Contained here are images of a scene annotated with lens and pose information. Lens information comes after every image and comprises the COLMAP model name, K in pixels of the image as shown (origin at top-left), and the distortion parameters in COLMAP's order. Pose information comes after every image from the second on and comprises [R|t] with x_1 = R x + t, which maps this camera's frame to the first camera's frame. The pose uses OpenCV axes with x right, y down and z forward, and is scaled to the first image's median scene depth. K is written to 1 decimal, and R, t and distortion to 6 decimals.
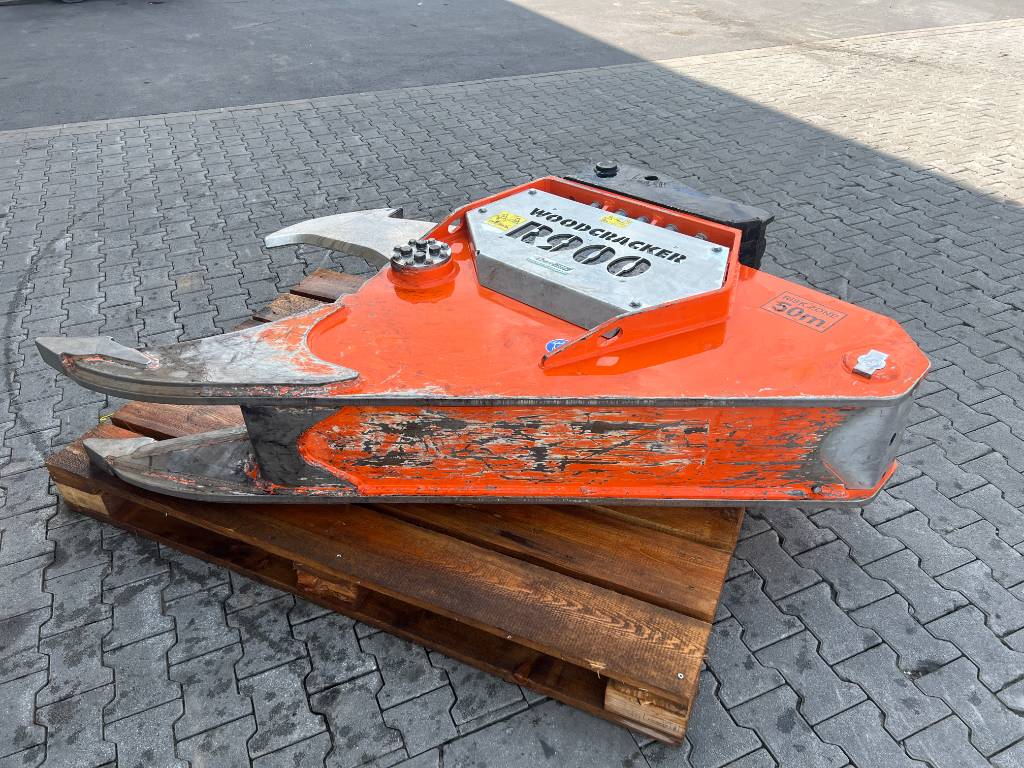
lens RADIAL K [[769.3, 0, 515.2], [0, 769.3, 375.2], [0, 0, 1]] dist [0.055144, -0.063011]
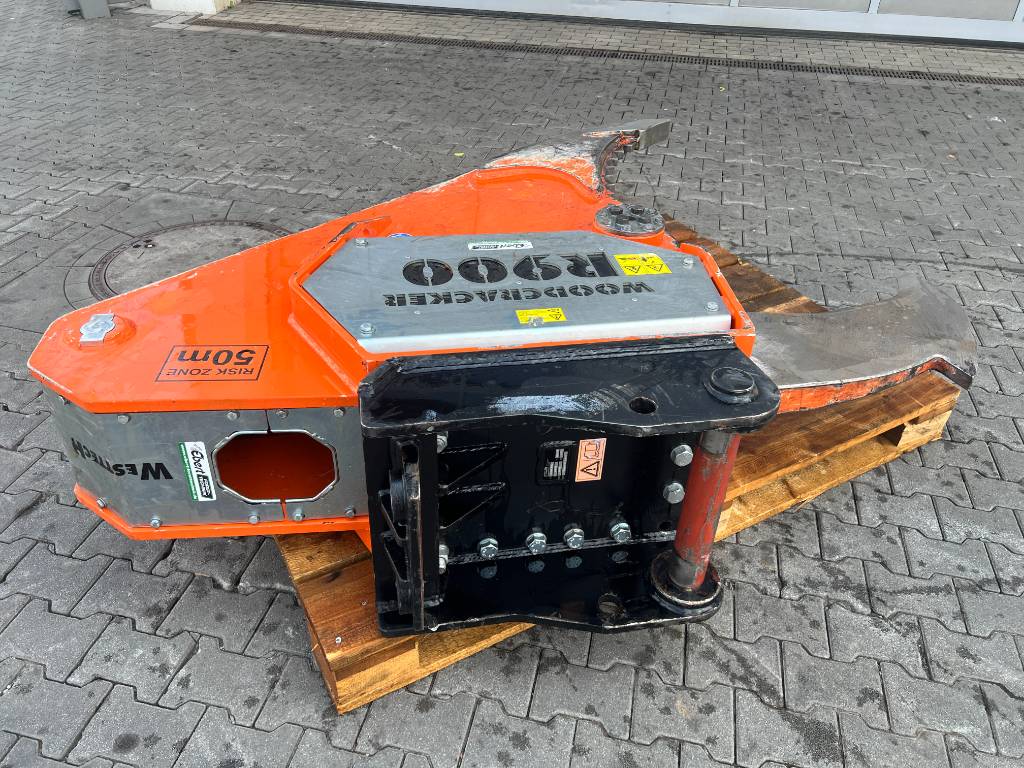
lens RADIAL K [[775.9, 0, 516.6], [0, 775.9, 376.9], [0, 0, 1]] dist [0.056531, -0.063198]
pose [[-0.595492, 0.464376, -0.655548, 0.685013], [-0.479604, 0.449138, 0.753827, -0.759508], [0.644491, 0.763302, -0.044742, 1.218843]]
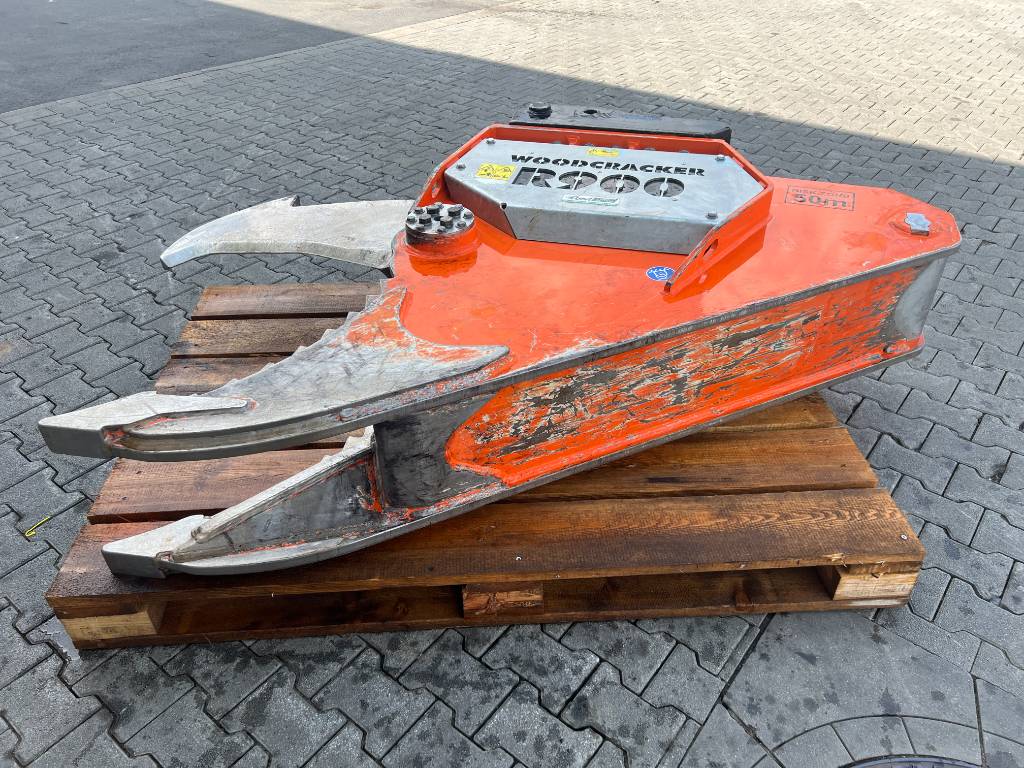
lens RADIAL K [[765.9, 0, 511.2], [0, 765.9, 381.0], [0, 0, 1]] dist [0.050176, -0.055962]
pose [[0.886564, -0.263705, 0.380084, -0.482611], [0.257680, 0.963857, 0.067680, -0.019967], [-0.384194, 0.037937, 0.922473, 0.183772]]
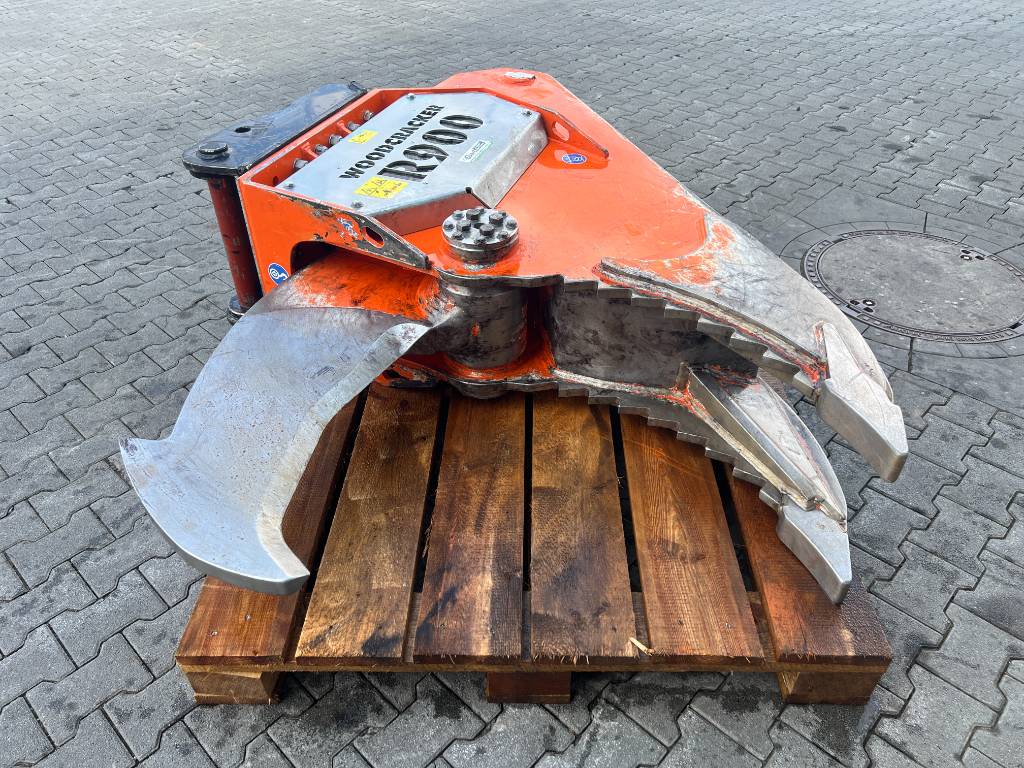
lens RADIAL K [[768.7, 0, 509.4], [0, 768.7, 386.8], [0, 0, 1]] dist [0.057314, -0.060313]
pose [[-0.378637, -0.555490, 0.740315, -0.912274], [0.546317, 0.511525, 0.663235, -0.653995], [-0.747109, 0.655571, 0.109791, 1.113176]]
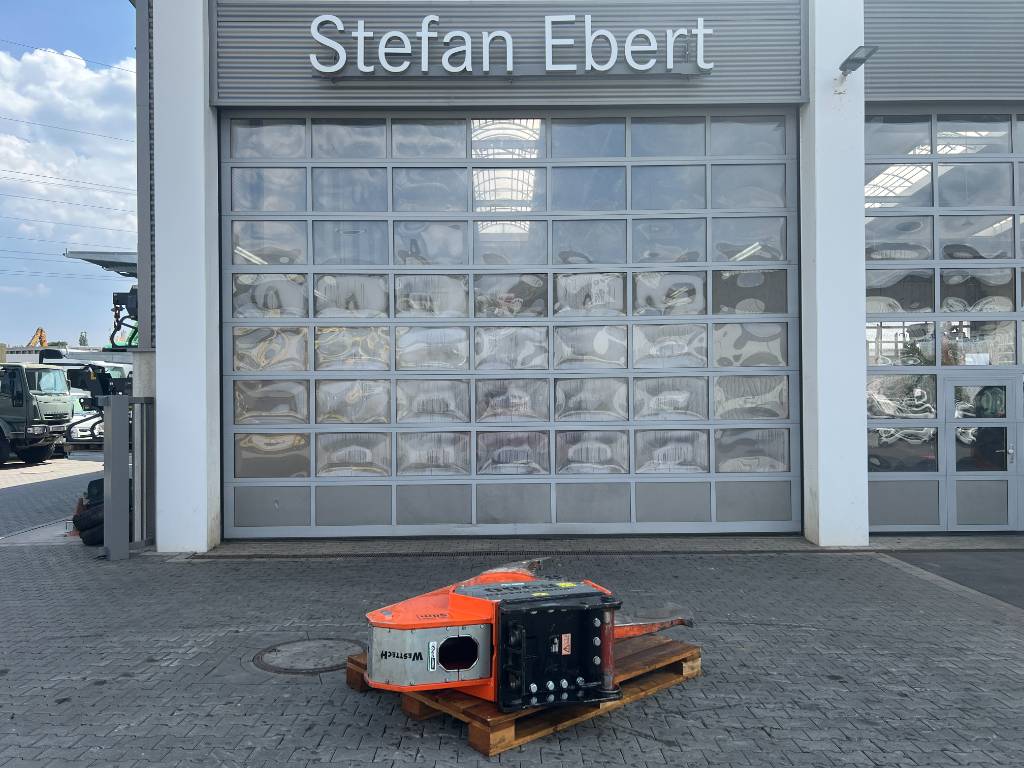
lens RADIAL K [[777.2, 0, 514.3], [0, 777.2, 376.7], [0, 0, 1]] dist [0.050494, -0.058044]
pose [[-0.391790, -0.032877, -0.919467, 2.213254], [-0.528519, 0.826064, 0.195667, -1.125035], [0.753106, 0.562617, -0.341019, 1.503095]]
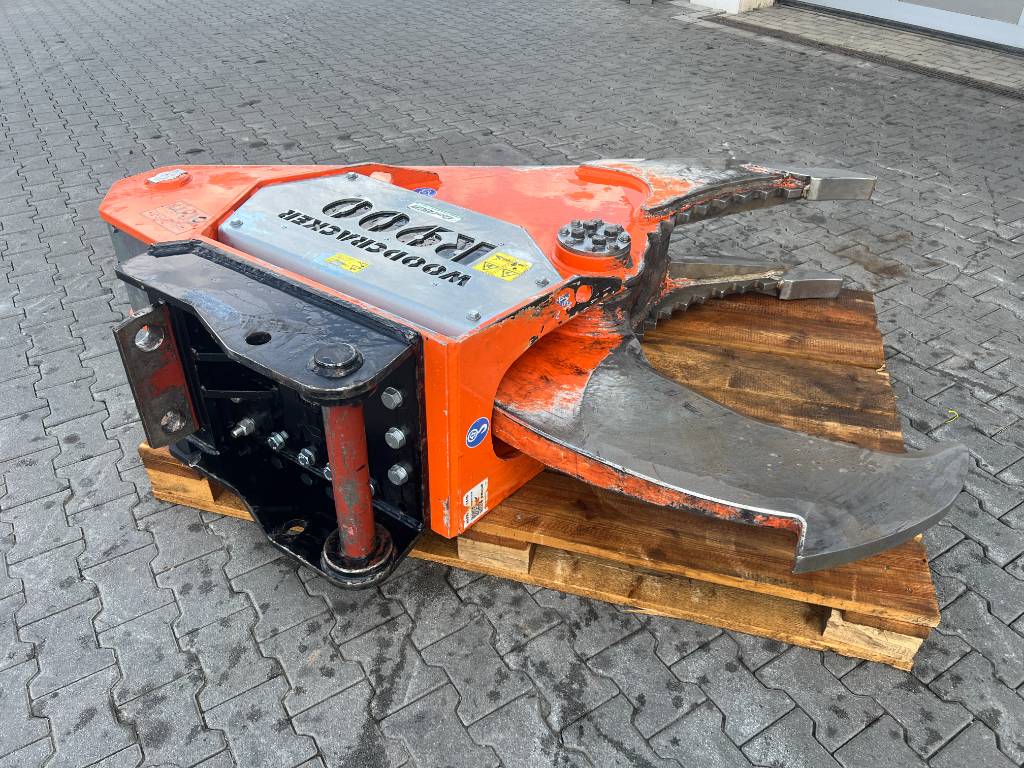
lens RADIAL K [[773.5, 0, 508.7], [0, 773.5, 383.9], [0, 0, 1]] dist [0.051041, -0.056882]
pose [[-0.989621, 0.089767, -0.112214, 0.083927], [-0.078229, 0.318499, 0.944690, -0.986887], [0.120542, 0.943663, -0.308171, 1.553893]]
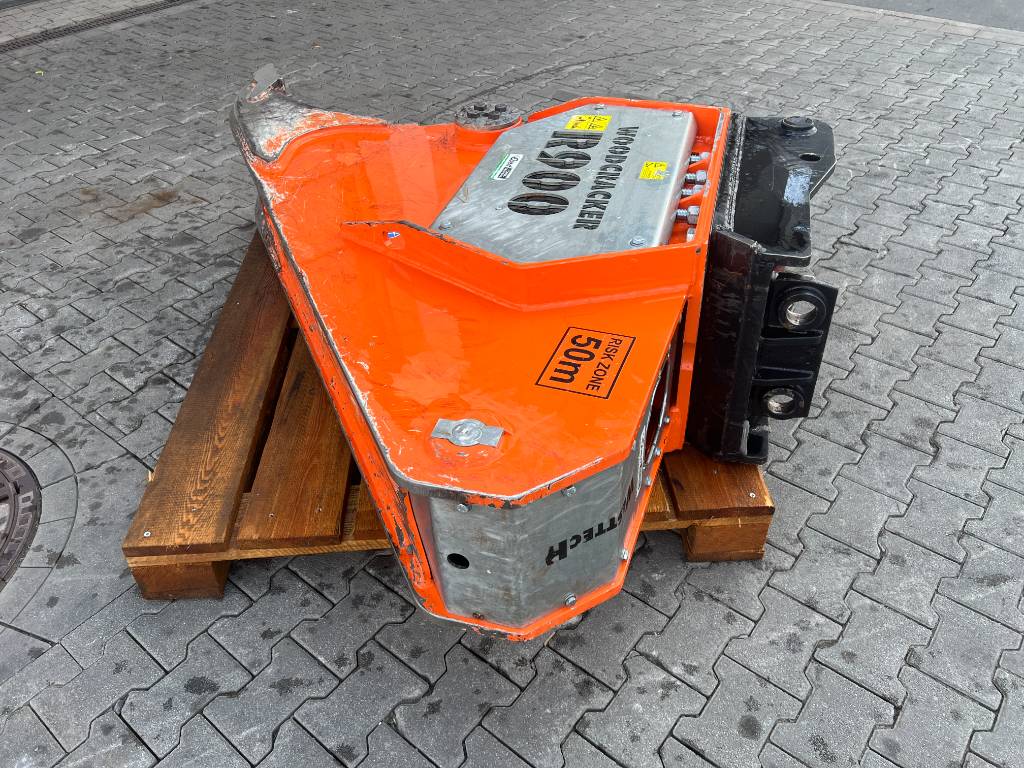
lens RADIAL K [[779.5, 0, 521.0], [0, 779.5, 374.8], [0, 0, 1]] dist [0.040645, -0.040967]
pose [[0.462810, 0.553698, -0.692261, 0.798513], [-0.491218, 0.810256, 0.319672, -0.252265], [0.737911, 0.192103, 0.646981, 0.538703]]
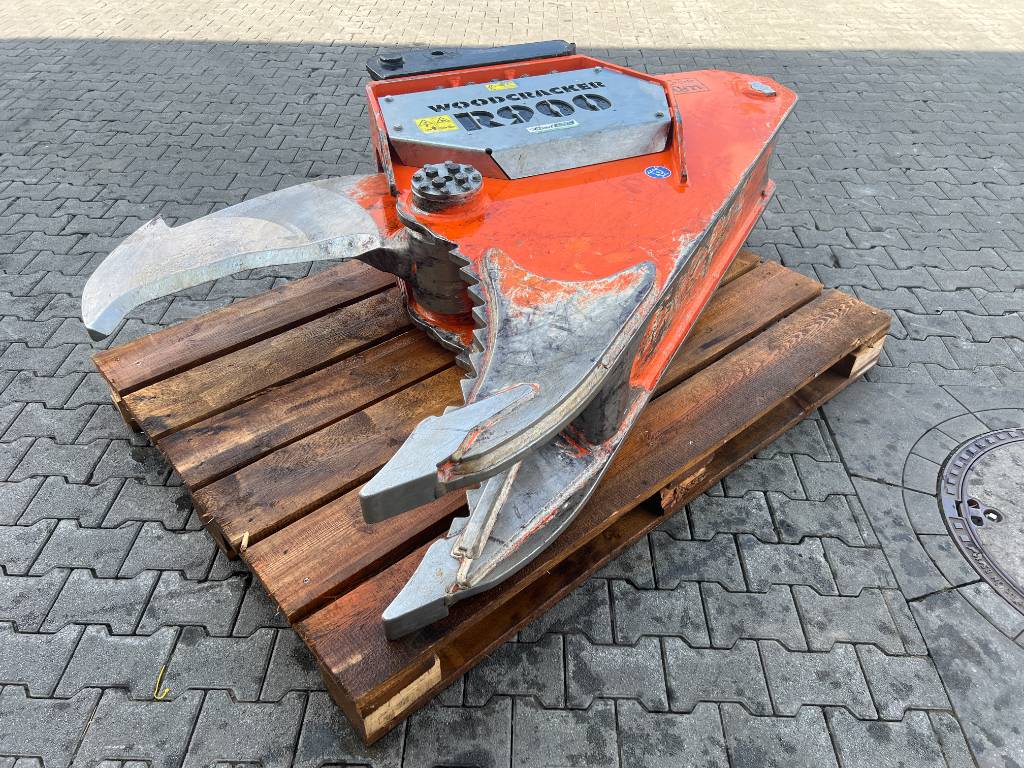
lens RADIAL K [[768.4, 0, 505.4], [0, 768.4, 382.3], [0, 0, 1]] dist [0.046178, -0.050921]
pose [[0.432191, -0.559941, 0.706878, -0.920898], [0.505171, 0.799660, 0.324571, -0.248831], [-0.747003, 0.216818, 0.628472, 0.514893]]
